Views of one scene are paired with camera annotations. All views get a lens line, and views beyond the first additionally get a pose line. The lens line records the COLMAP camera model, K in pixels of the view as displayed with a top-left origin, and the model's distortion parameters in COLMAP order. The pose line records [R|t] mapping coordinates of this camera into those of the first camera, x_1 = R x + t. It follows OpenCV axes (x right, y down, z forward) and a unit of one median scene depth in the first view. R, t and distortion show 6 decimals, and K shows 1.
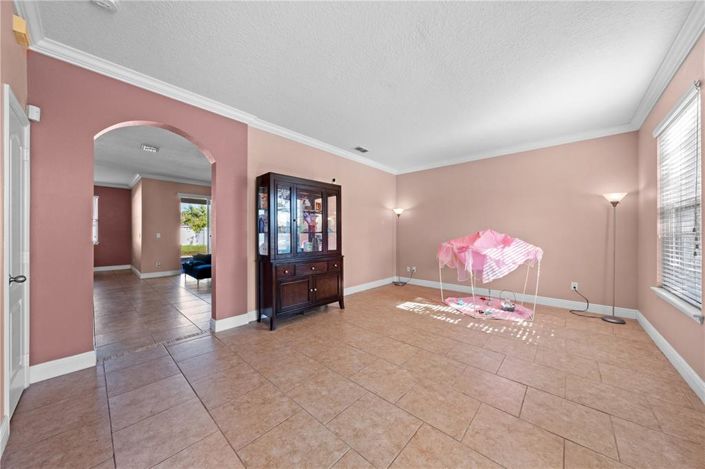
lens RADIAL K [[238.2, 0, 354.4], [0, 238.2, 233.5], [0, 0, 1]] dist [-0.001418, 0.000115]
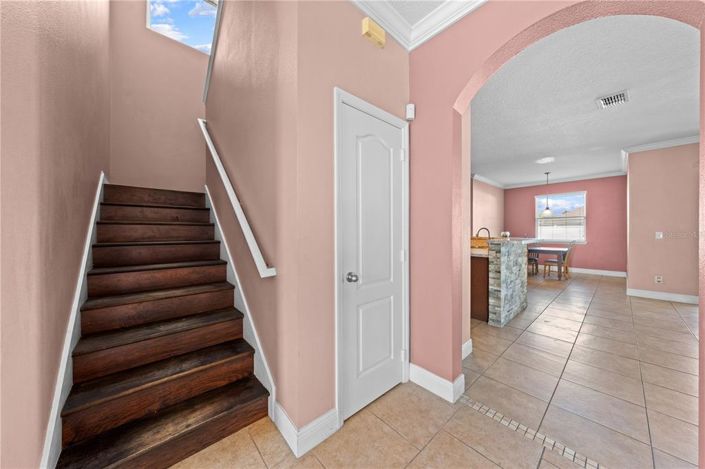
lens RADIAL K [[238.2, 0, 354.4], [0, 238.2, 233.5], [0, 0, 1]] dist [-0.001418, 0.000115]
pose [[-0.105478, 0.003828, -0.994414, -0.328093], [0.001174, 0.999992, 0.003724, 0.001104], [0.994421, -0.000775, -0.105482, 0.870659]]
